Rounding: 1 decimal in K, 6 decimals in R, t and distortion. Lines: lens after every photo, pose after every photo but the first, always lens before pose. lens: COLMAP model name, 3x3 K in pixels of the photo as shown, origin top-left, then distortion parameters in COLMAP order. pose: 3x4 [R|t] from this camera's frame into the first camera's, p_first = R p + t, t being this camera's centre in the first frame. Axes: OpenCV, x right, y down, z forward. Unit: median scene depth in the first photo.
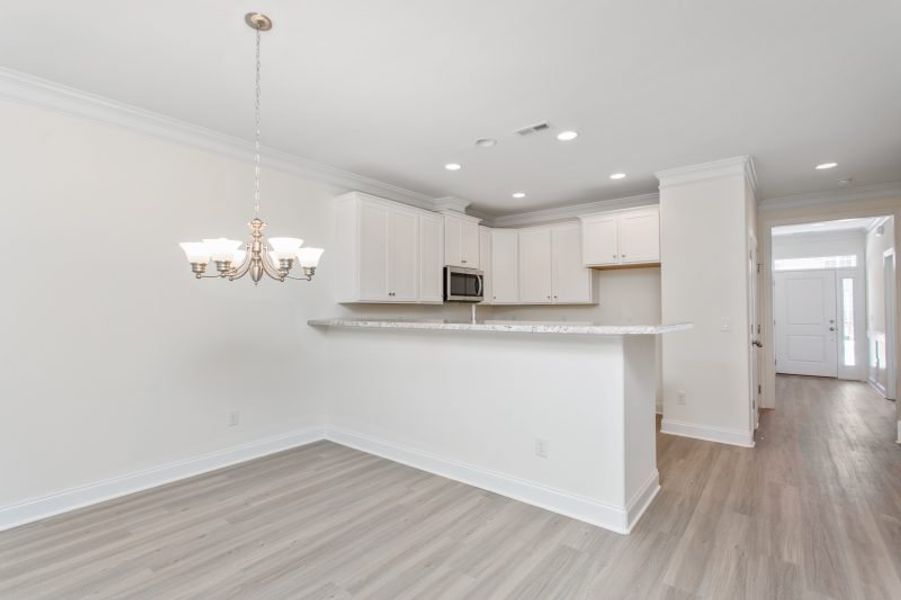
lens RADIAL K [[454.1, 0, 450.9], [0, 454.1, 298.2], [0, 0, 1]] dist [-0.000203, -0.000271]
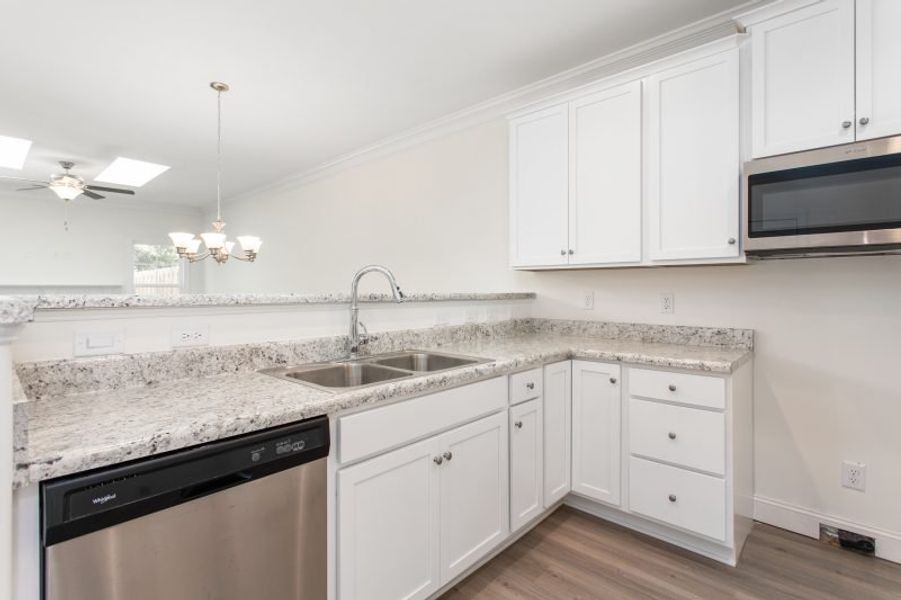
lens RADIAL K [[434.8, 0, 451.6], [0, 434.8, 288.1], [0, 0, 1]] dist [0.002896, 0.001580]
pose [[-0.125199, 0.013468, -0.992040, 0.438676], [0.037704, 0.999250, 0.008807, 0.026061], [0.991415, -0.036302, -0.125613, 0.905954]]
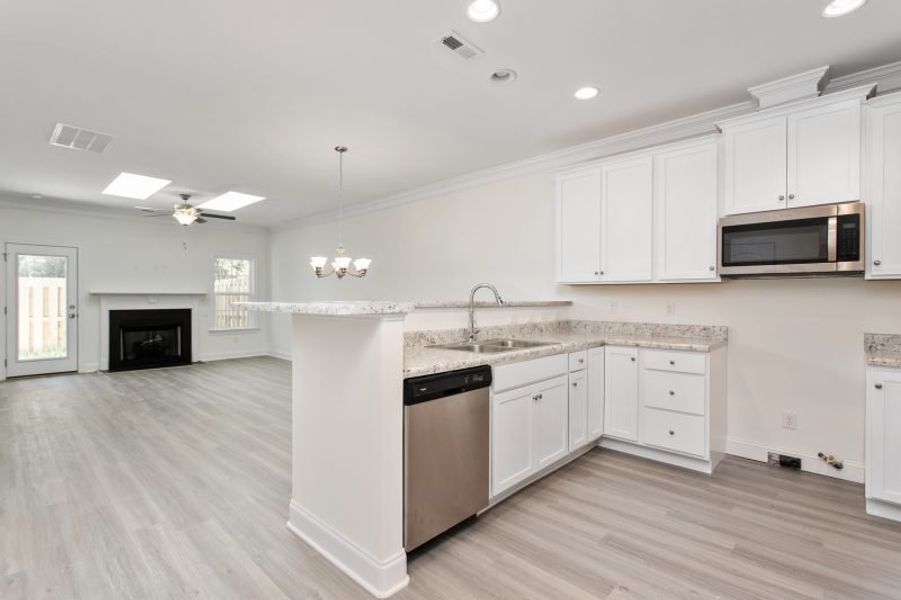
lens RADIAL K [[434.8, 0, 448.1], [0, 434.8, 298.5], [0, 0, 1]] dist [0.002896, 0.001580]
pose [[-0.135218, 0.018182, -0.990649, 0.692376], [0.033405, 0.999347, 0.013782, 0.017344], [0.990253, -0.031229, -0.135737, 0.817647]]
